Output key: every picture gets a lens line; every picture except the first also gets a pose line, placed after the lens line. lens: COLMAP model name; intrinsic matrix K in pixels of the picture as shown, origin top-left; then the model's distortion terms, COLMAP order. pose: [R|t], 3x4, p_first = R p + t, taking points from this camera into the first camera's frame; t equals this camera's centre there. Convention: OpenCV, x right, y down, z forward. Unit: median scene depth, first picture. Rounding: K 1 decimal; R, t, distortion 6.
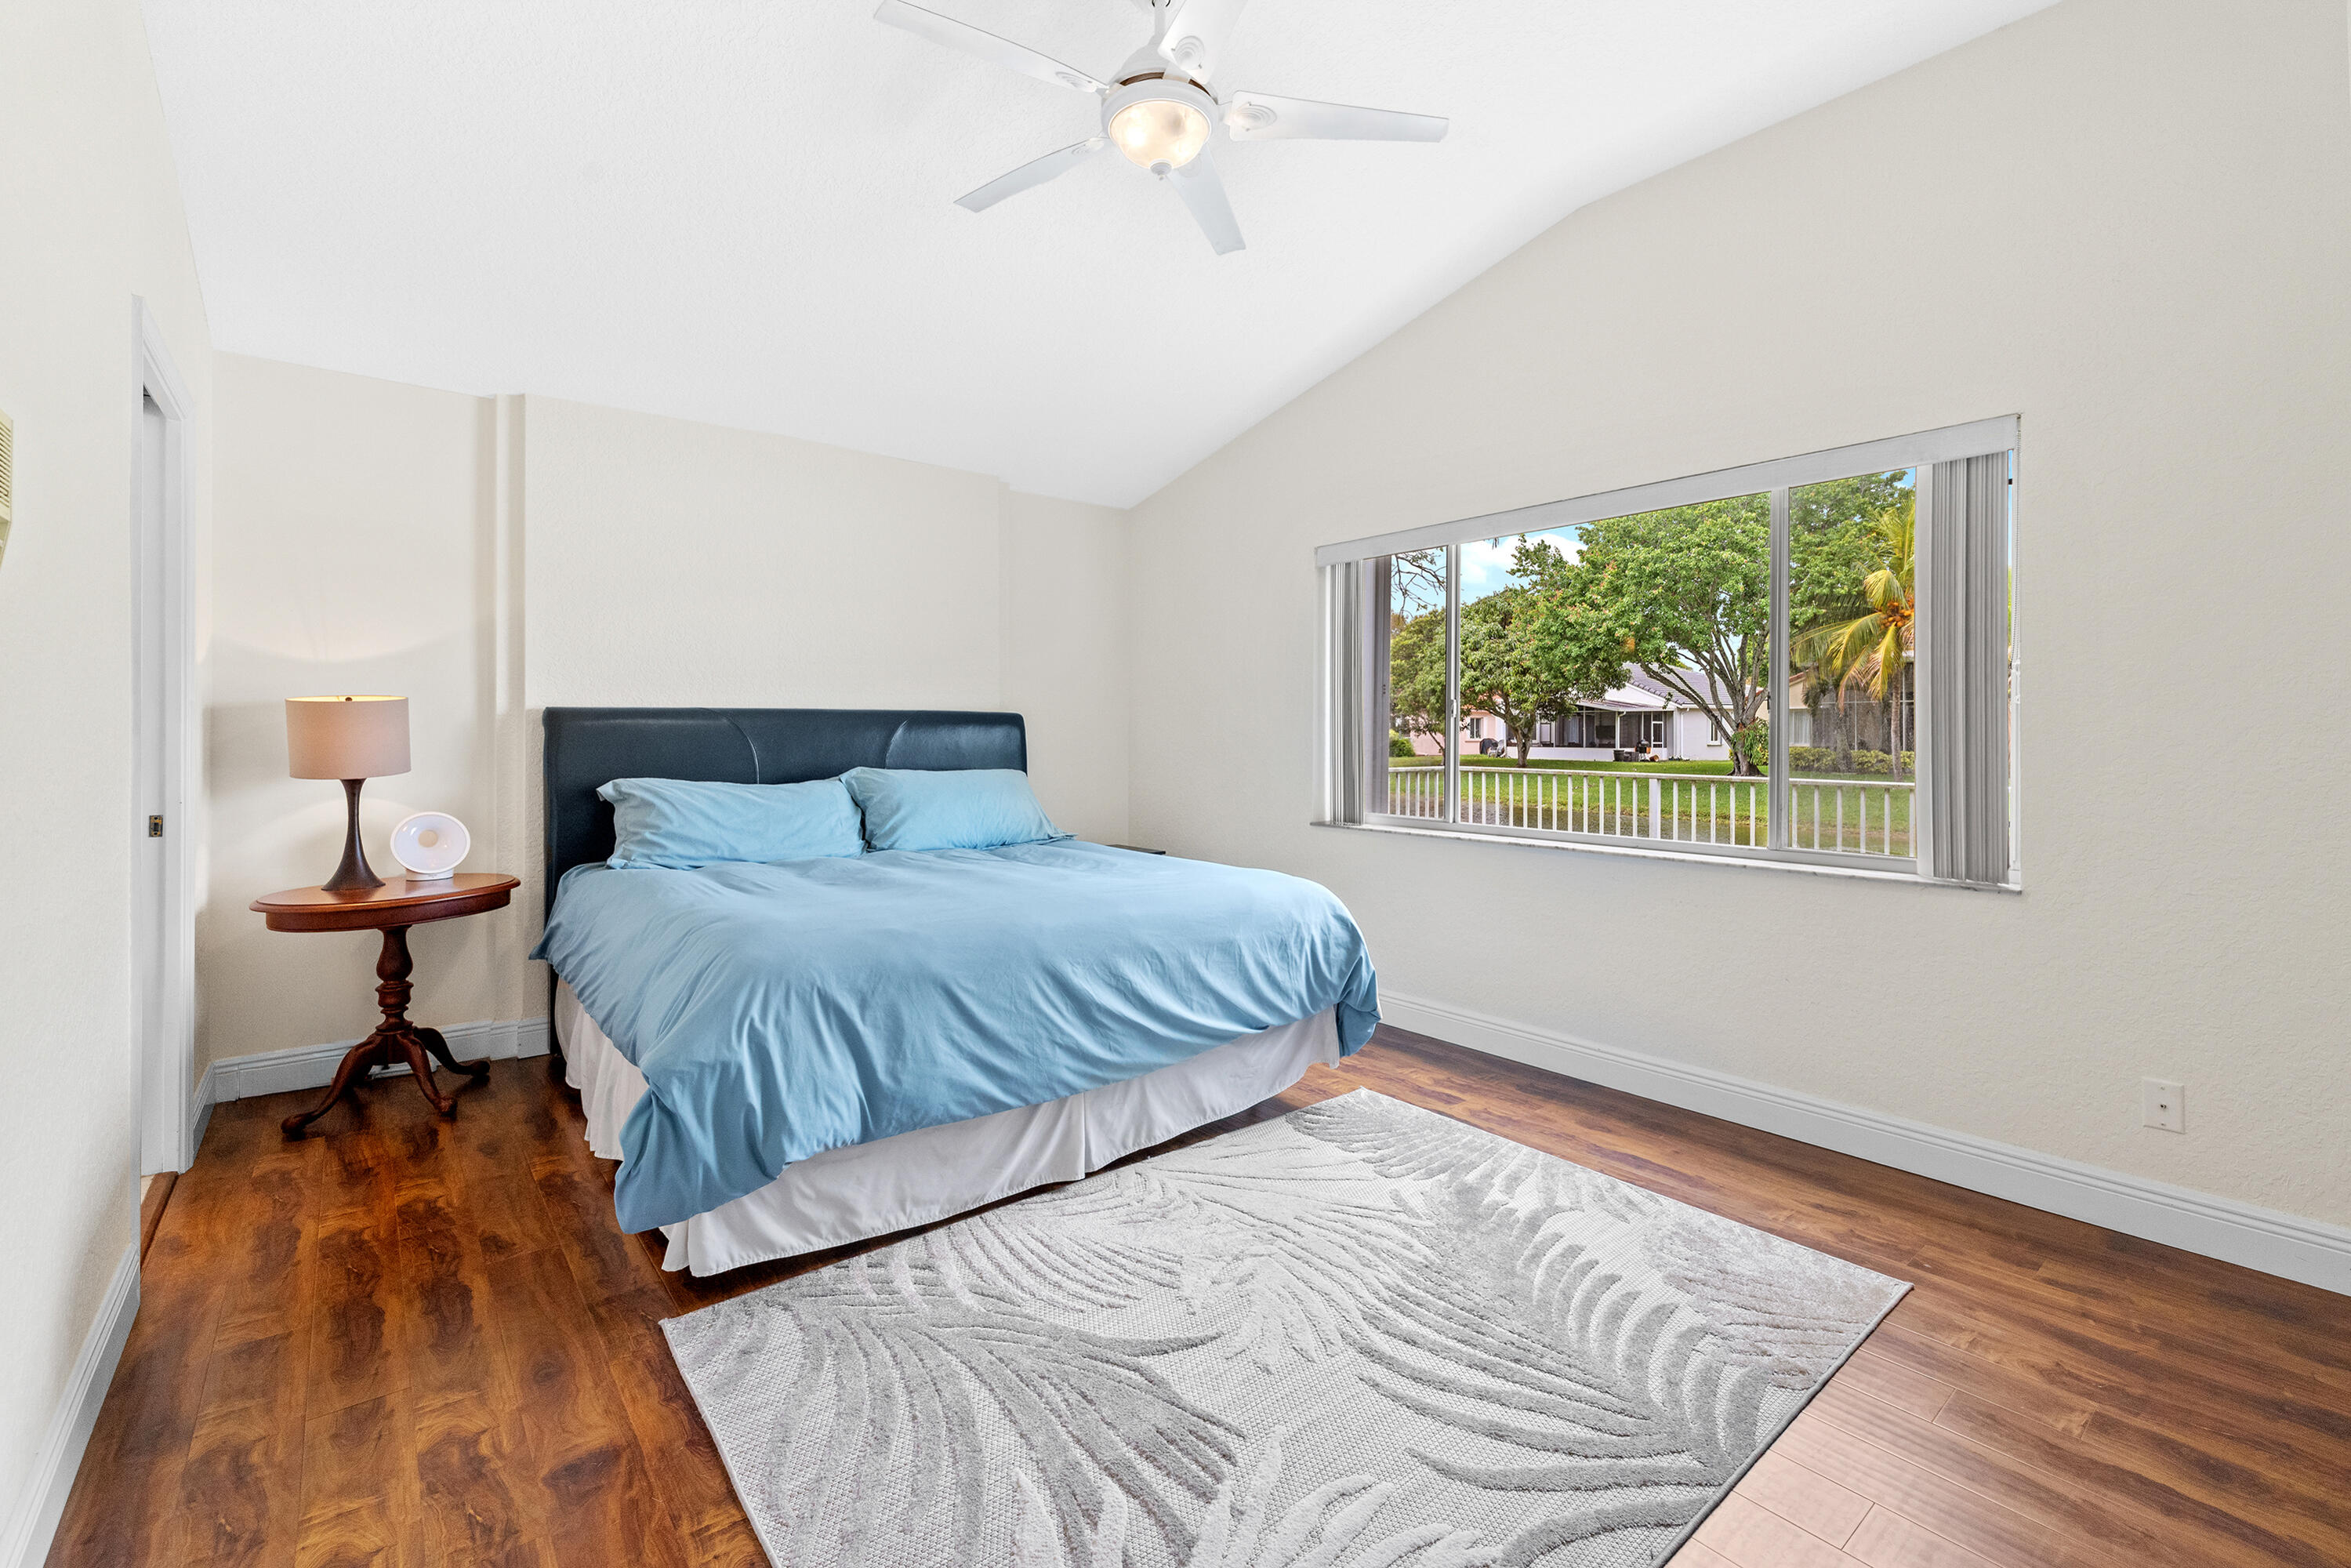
lens RADIAL K [[1005.9, 0, 1170.2], [0, 1005.9, 741.1], [0, 0, 1]] dist [0.002095, 0.000017]
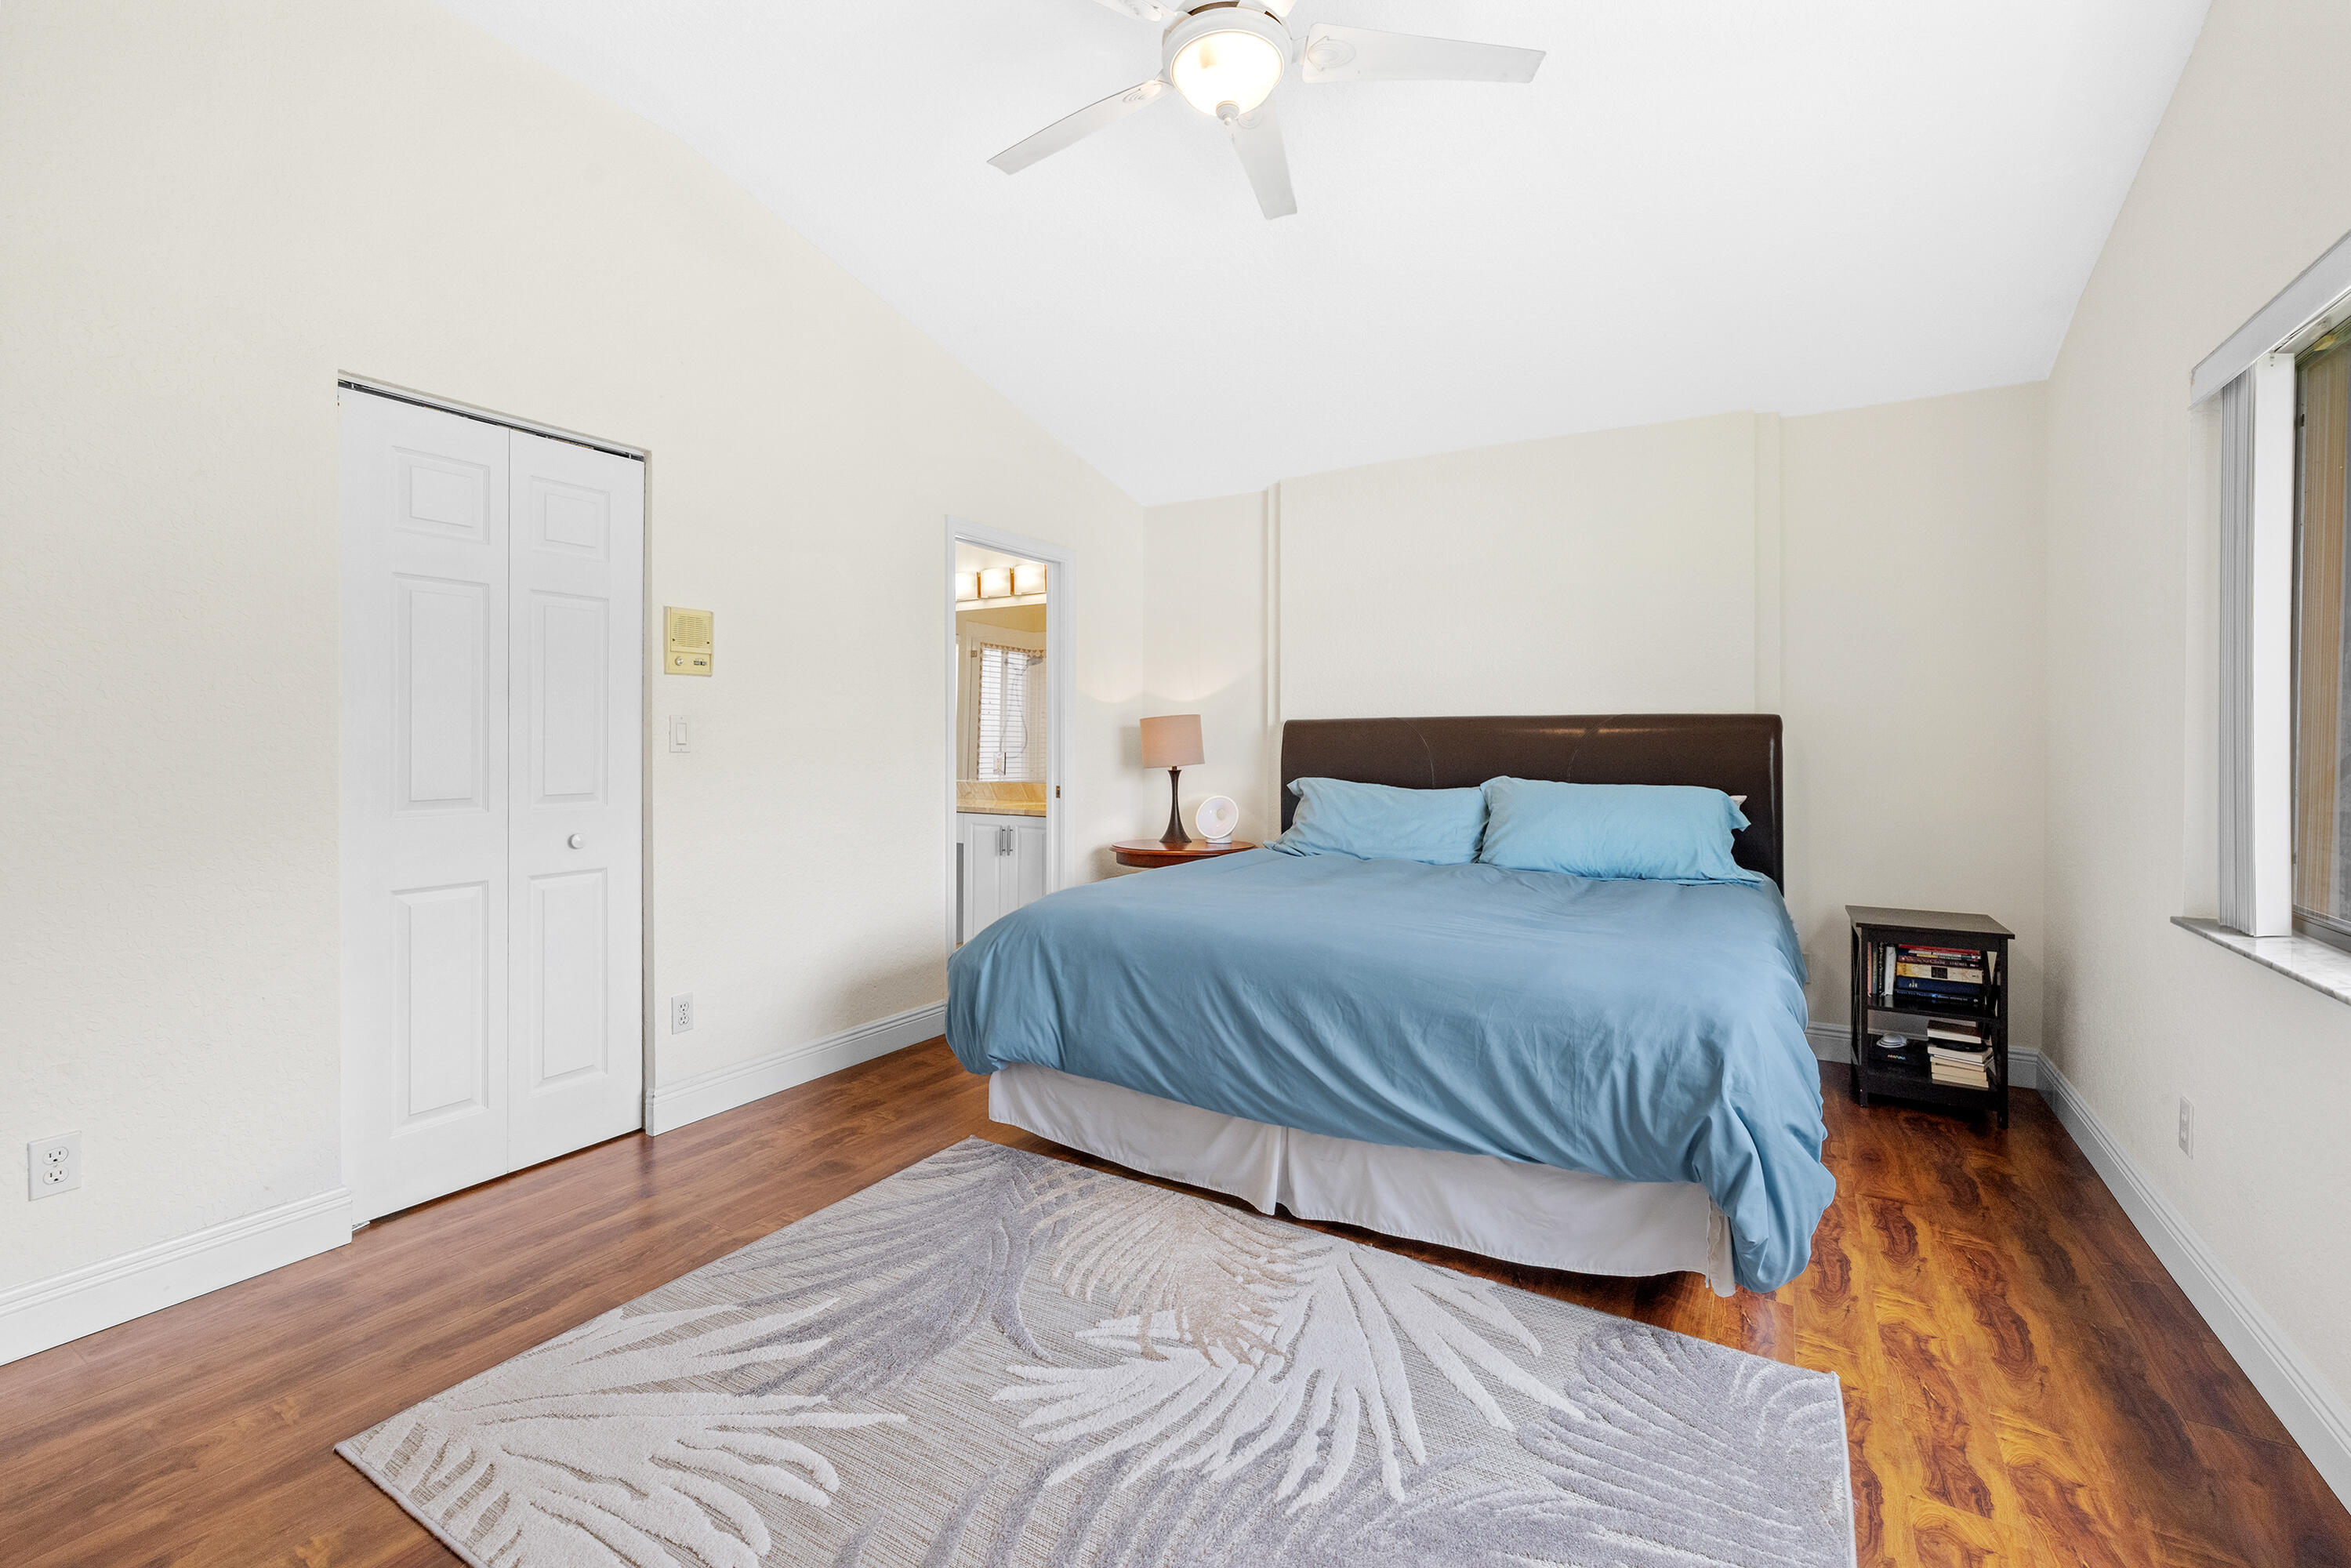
lens RADIAL K [[1005.9, 0, 1170.2], [0, 1005.9, 741.1], [0, 0, 1]] dist [0.002095, 0.000017]
pose [[0.335819, 0.001379, -0.941926, 0.669815], [-0.007680, 0.999970, -0.001274, -0.004666], [0.941895, 0.007662, 0.335819, 0.522013]]
